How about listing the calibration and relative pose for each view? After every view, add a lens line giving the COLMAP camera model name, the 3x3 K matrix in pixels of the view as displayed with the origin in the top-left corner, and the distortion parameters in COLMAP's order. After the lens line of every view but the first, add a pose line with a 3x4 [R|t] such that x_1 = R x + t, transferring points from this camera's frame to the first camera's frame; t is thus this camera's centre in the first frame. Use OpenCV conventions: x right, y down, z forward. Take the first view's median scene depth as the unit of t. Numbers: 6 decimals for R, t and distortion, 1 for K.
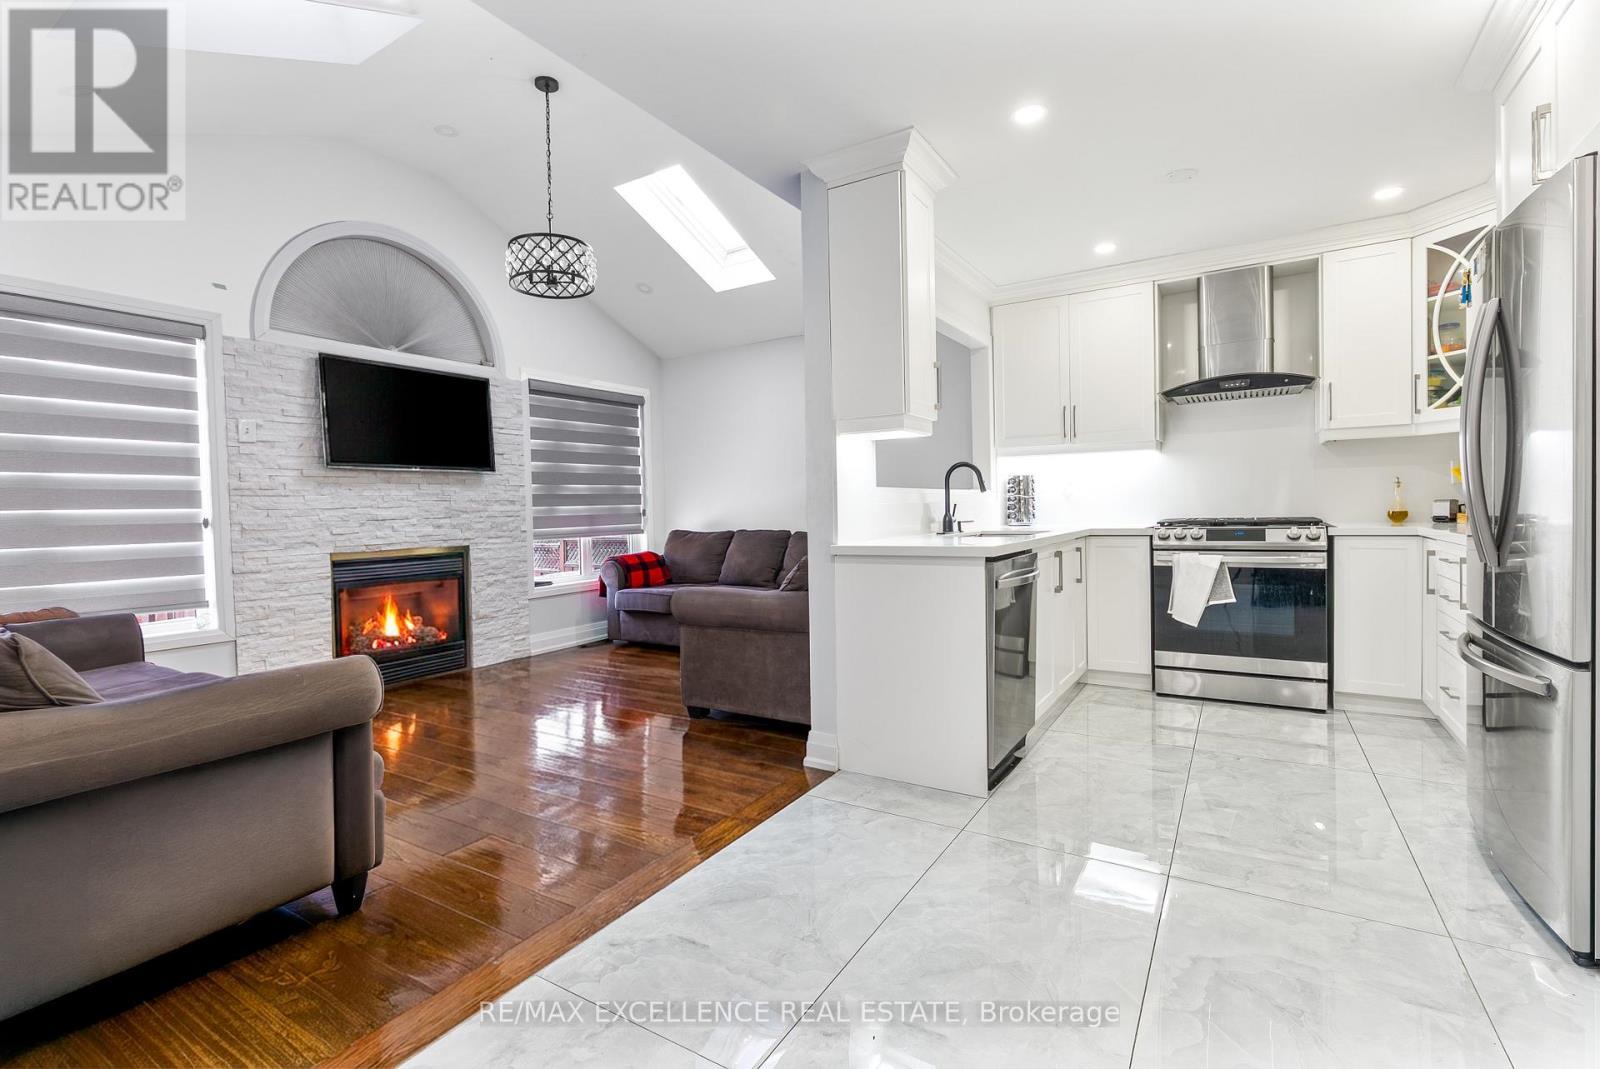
lens RADIAL K [[733.1, 0, 791.0], [0, 733.1, 526.6], [0, 0, 1]] dist [-0.001647, -0.000125]
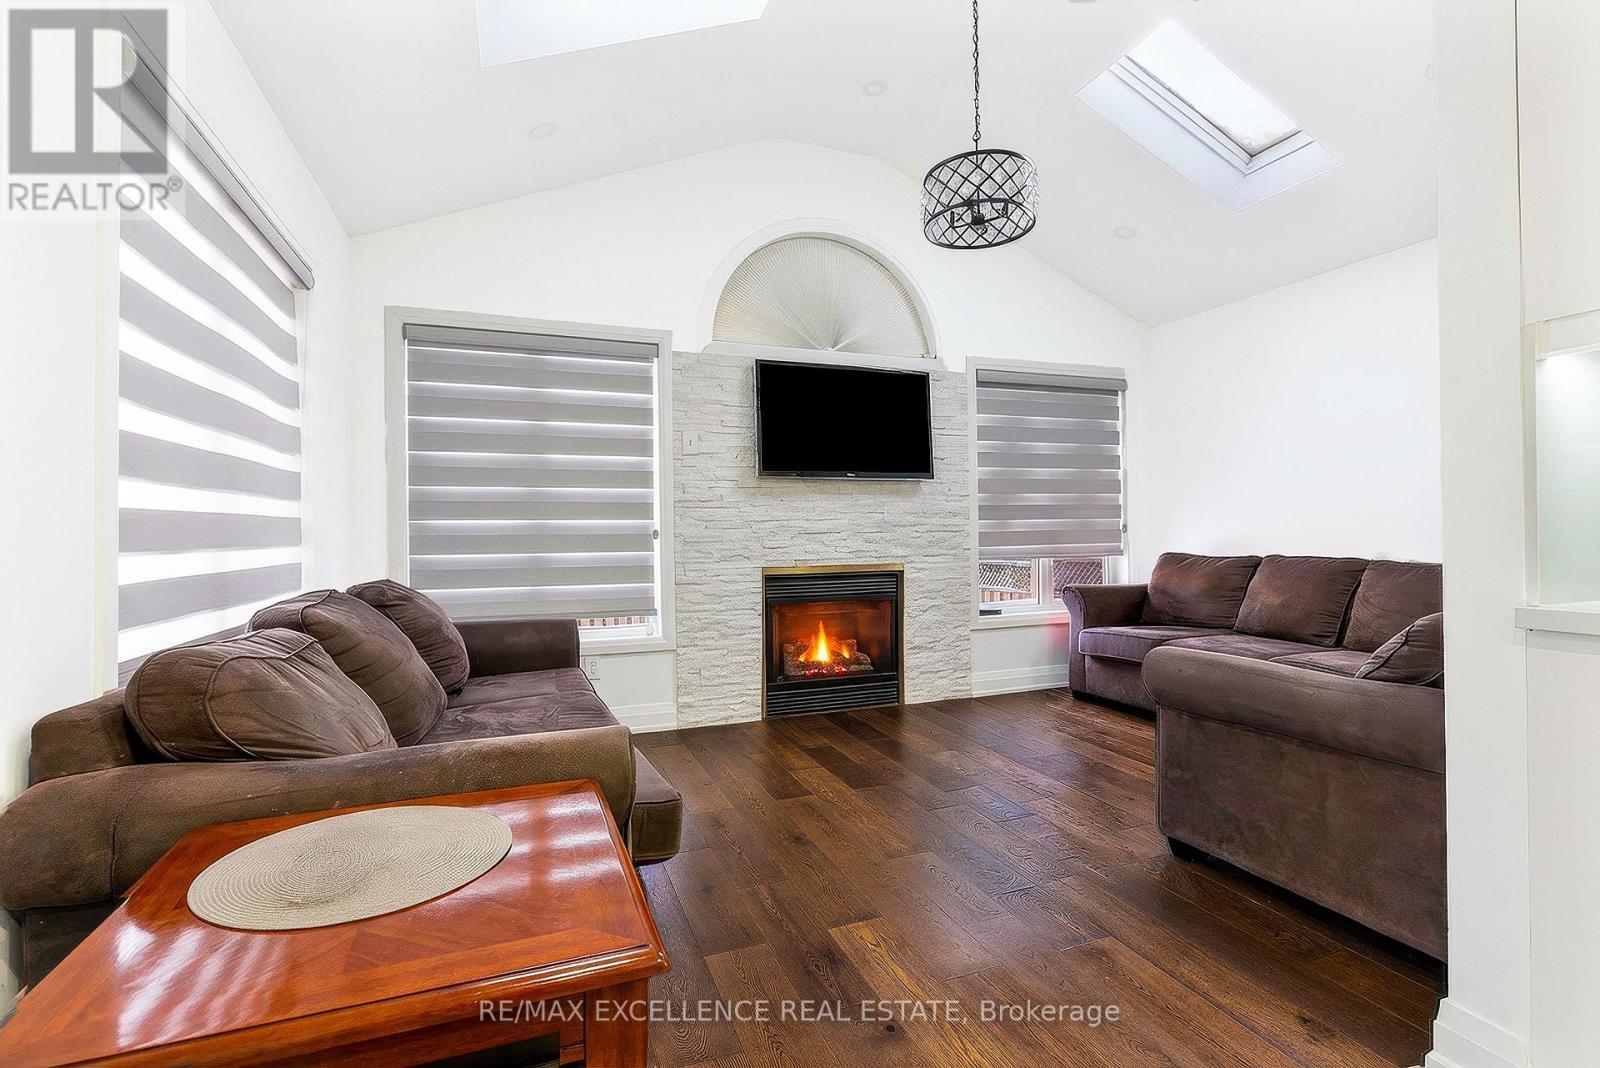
lens RADIAL K [[733.1, 0, 791.0], [0, 733.1, 526.1], [0, 0, 1]] dist [-0.001647, -0.000125]
pose [[0.795989, 0.007411, -0.605265, -0.020185], [-0.020843, 0.999668, -0.015170, -0.004237], [0.604952, 0.024690, 0.795879, 0.287774]]
